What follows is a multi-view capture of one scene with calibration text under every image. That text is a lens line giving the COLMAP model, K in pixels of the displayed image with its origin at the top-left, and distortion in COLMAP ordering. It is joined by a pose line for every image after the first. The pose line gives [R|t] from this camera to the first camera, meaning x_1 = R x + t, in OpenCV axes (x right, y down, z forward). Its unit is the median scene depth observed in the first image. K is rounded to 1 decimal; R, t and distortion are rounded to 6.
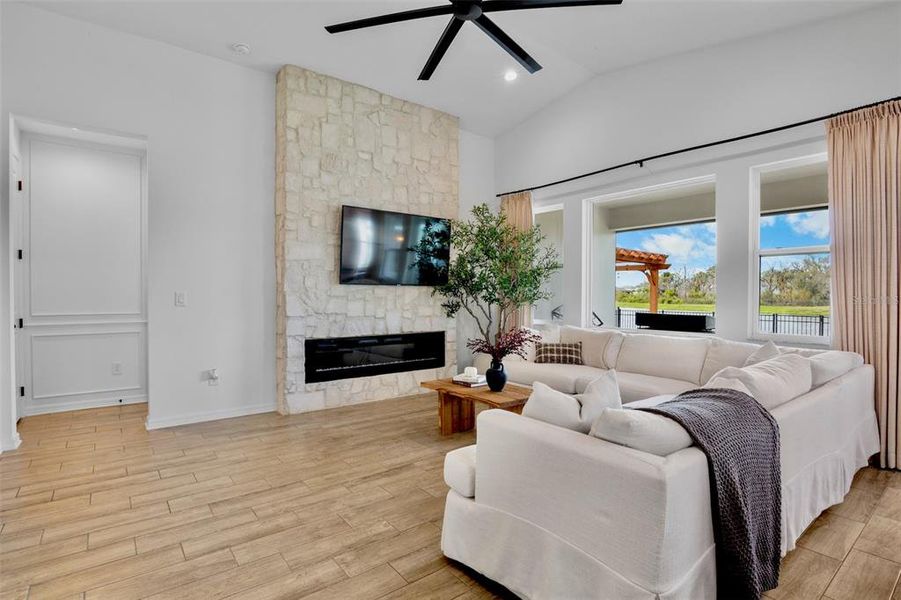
lens RADIAL K [[446.7, 0, 445.5], [0, 446.7, 297.7], [0, 0, 1]] dist [-0.020029, -0.000406]
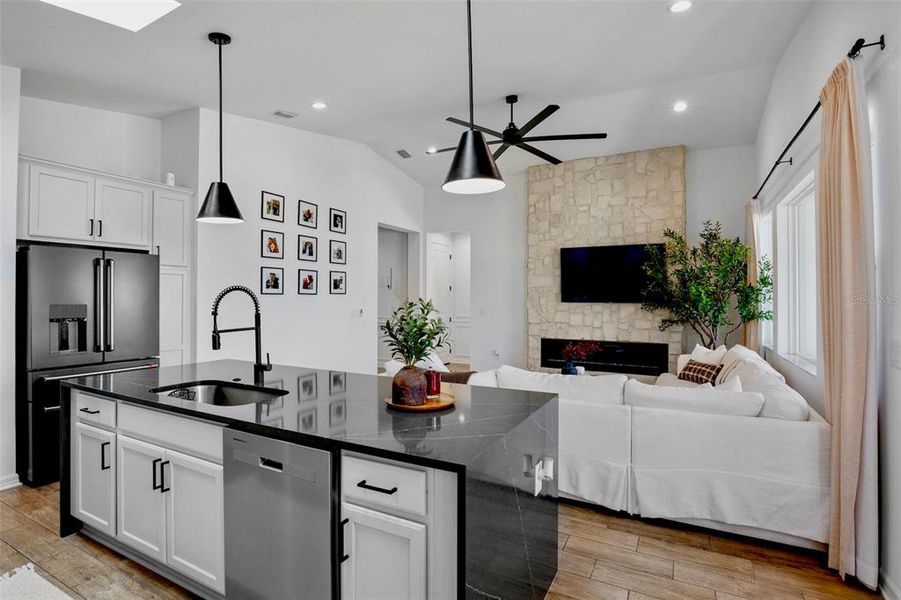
lens RADIAL K [[446.7, 0, 445.5], [0, 446.7, 297.7], [0, 0, 1]] dist [-0.020029, -0.000406]
pose [[0.396624, -0.000437, -0.917981, 0.927497], [-0.005901, 0.999978, -0.003025, -0.038307], [0.917962, 0.006617, 0.396613, 0.072868]]
